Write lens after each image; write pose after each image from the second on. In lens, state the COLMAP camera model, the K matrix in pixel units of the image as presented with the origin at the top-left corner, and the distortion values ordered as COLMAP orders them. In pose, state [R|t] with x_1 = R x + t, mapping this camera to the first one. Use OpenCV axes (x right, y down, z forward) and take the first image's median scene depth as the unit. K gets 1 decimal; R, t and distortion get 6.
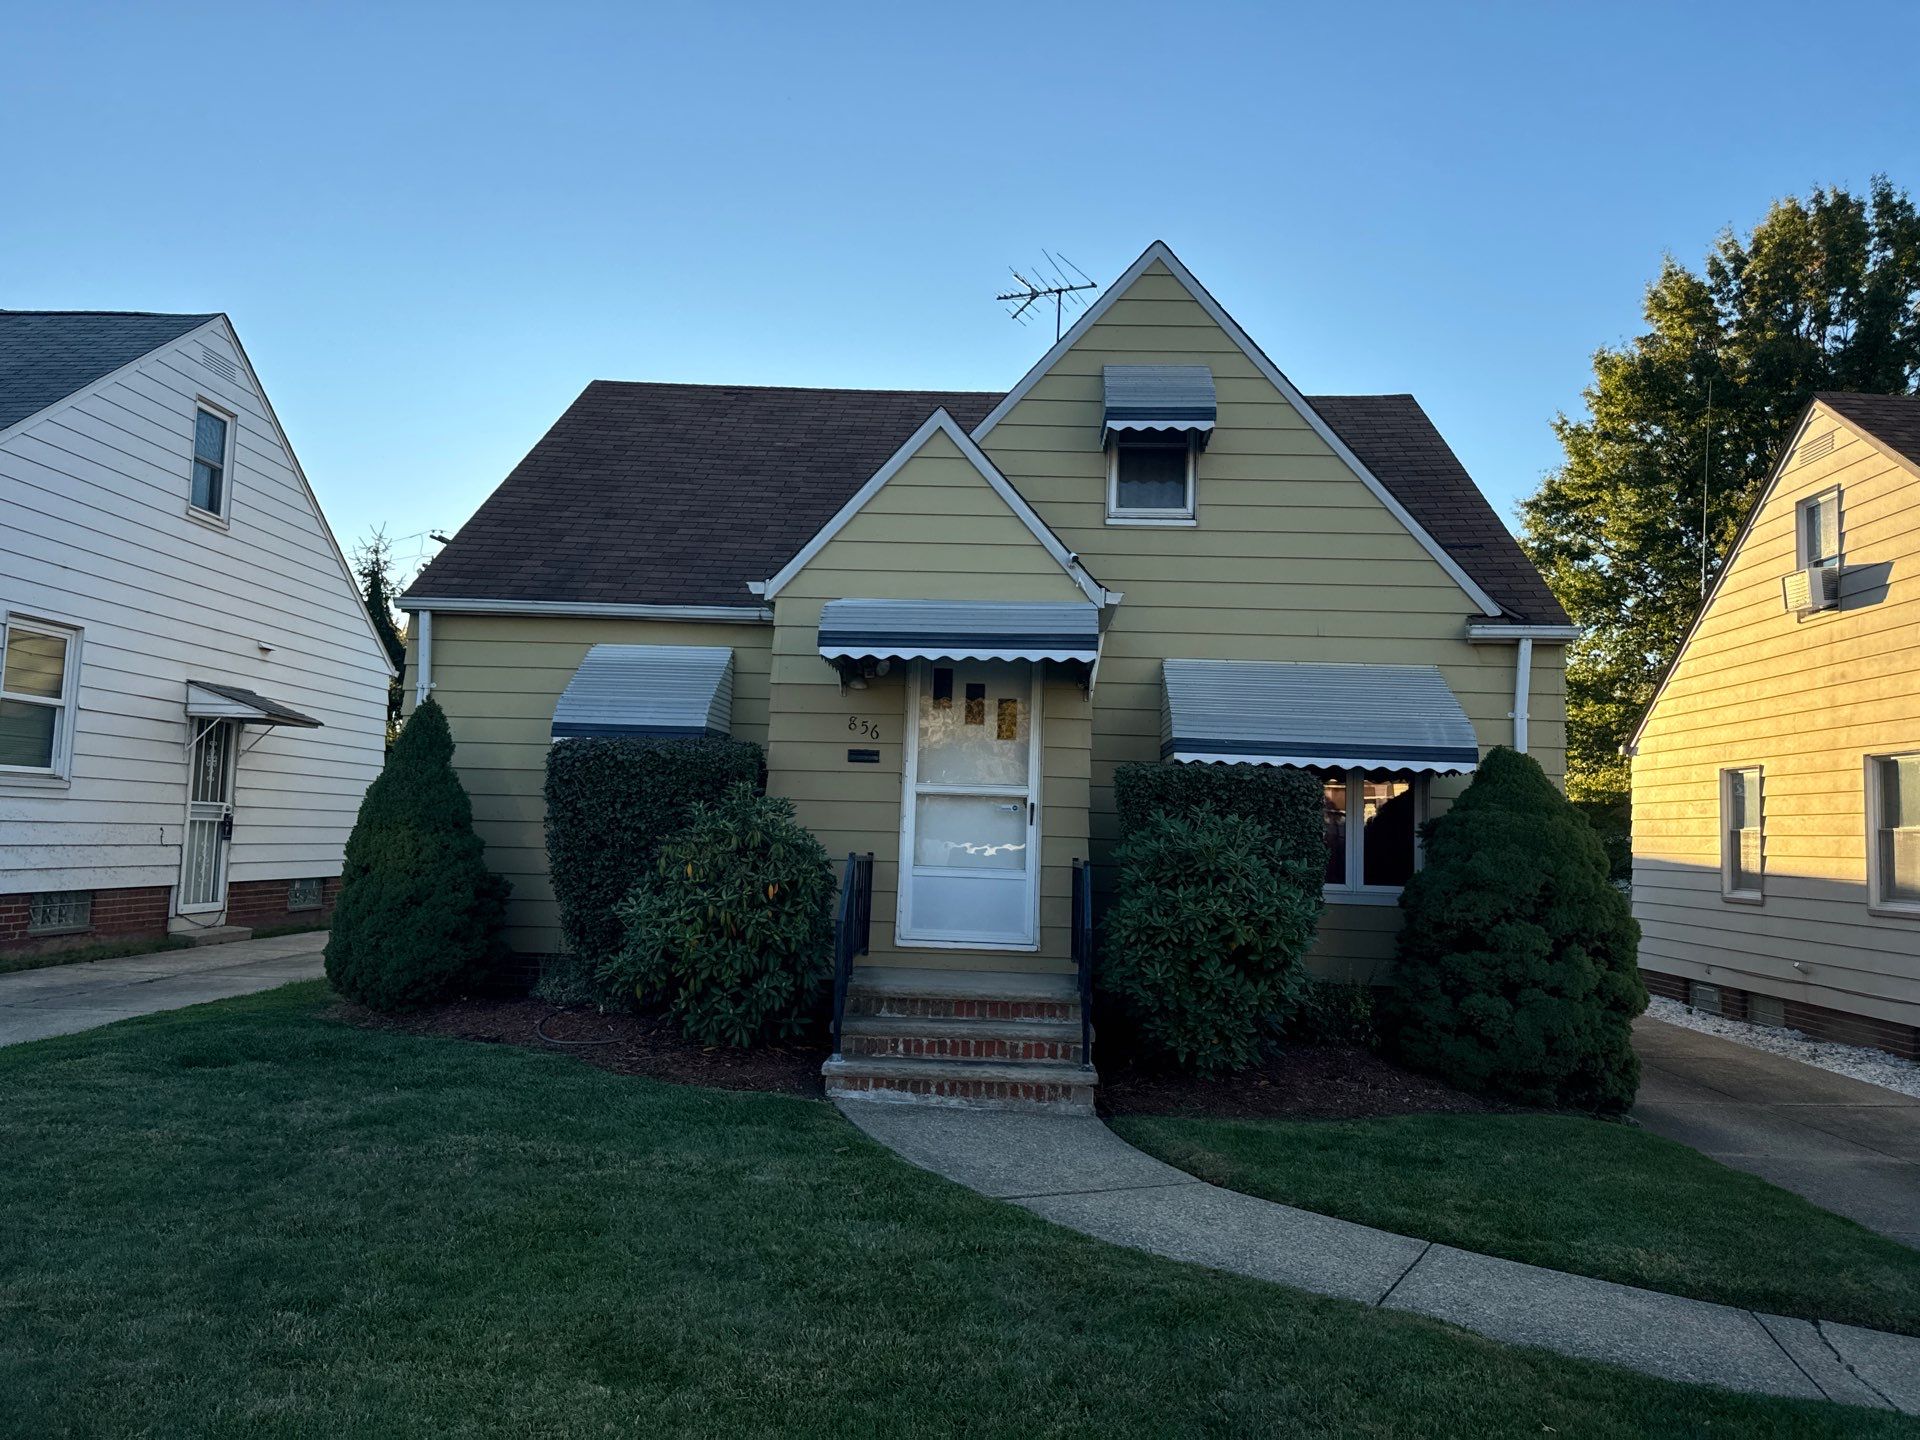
lens RADIAL K [[1323.4, 0, 925.8], [0, 1323.4, 721.9], [0, 0, 1]] dist [0.208722, -0.297637]
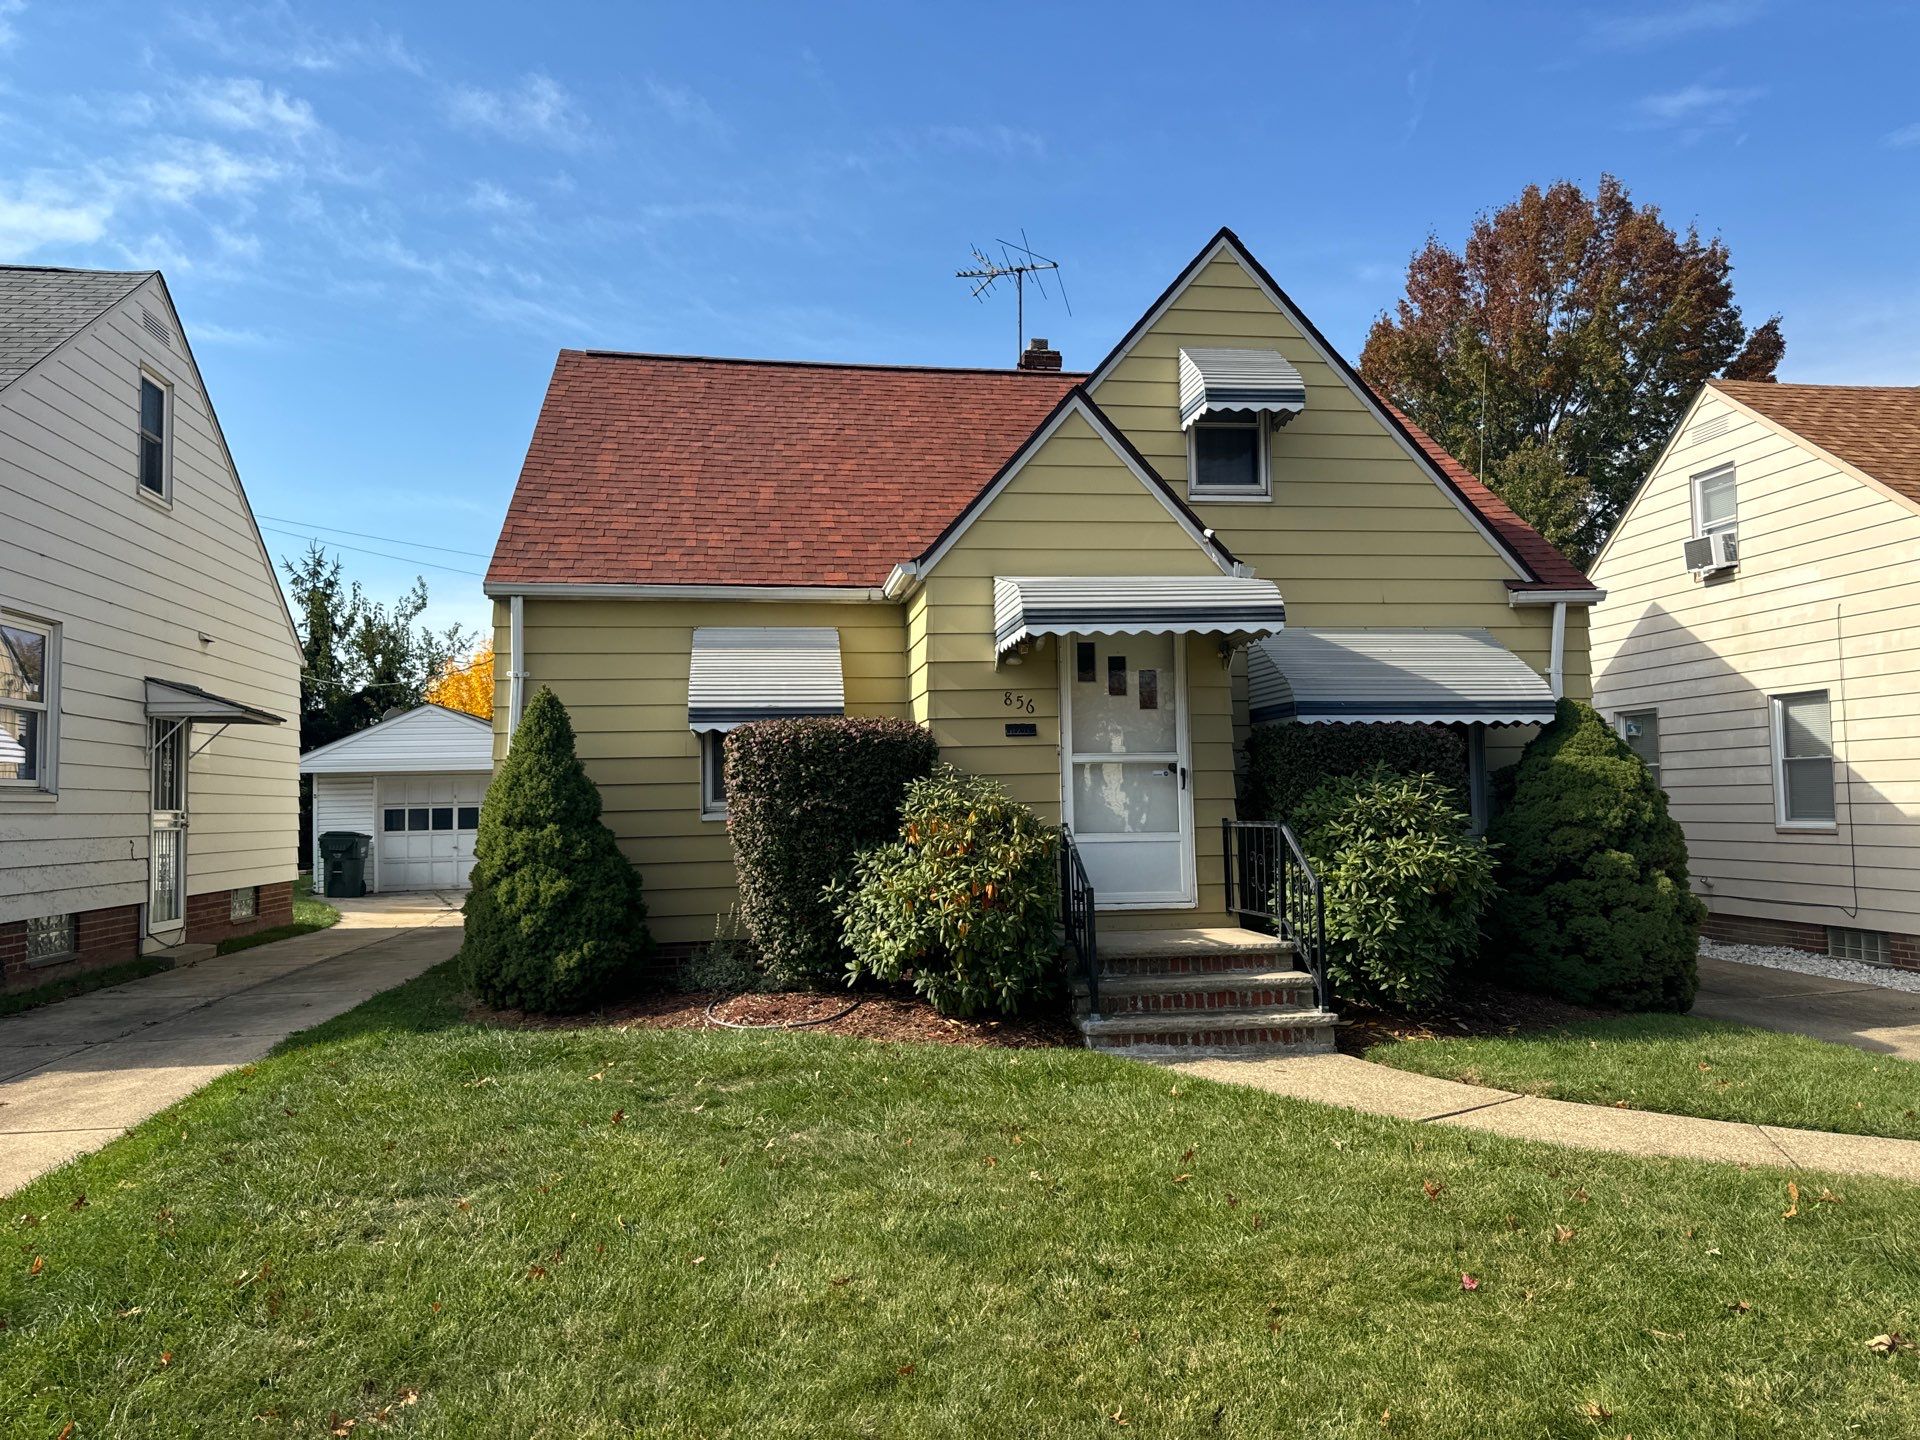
lens RADIAL K [[1323.4, 0, 925.8], [0, 1323.4, 721.9], [0, 0, 1]] dist [0.208722, -0.297637]
pose [[0.978391, -0.039520, 0.202949, -0.286922], [0.034829, 0.999038, 0.026632, -0.009325], [-0.203806, -0.018988, 0.978827, 0.004735]]
